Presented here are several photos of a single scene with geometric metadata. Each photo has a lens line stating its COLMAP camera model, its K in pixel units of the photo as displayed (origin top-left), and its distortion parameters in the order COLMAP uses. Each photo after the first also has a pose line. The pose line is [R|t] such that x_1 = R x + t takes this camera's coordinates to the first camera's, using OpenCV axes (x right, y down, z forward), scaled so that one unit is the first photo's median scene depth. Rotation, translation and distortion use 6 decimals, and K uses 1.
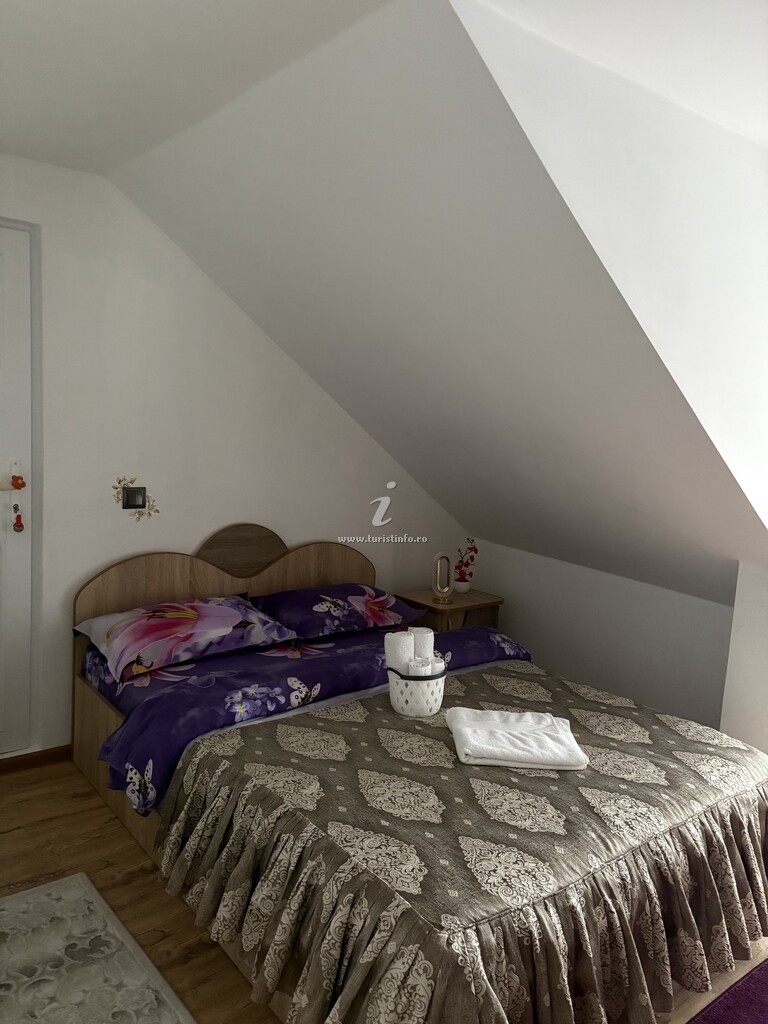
lens RADIAL K [[773.3, 0, 380.8], [0, 773.3, 520.6], [0, 0, 1]] dist [0.067513, -0.069241]
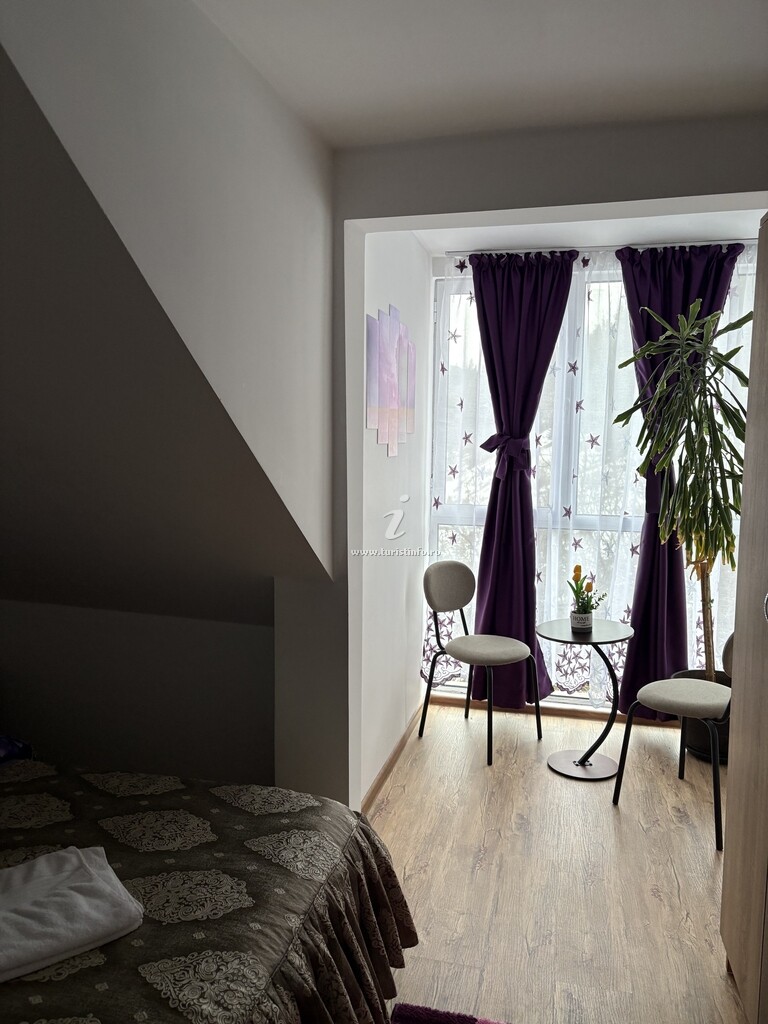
lens RADIAL K [[773.3, 0, 380.8], [0, 773.3, 520.6], [0, 0, 1]] dist [0.067513, -0.069241]
pose [[0.793235, -0.114644, 0.598025, 0.054550], [0.121879, 0.992135, 0.028532, -0.028609], [-0.596593, 0.050254, 0.800969, 0.290040]]
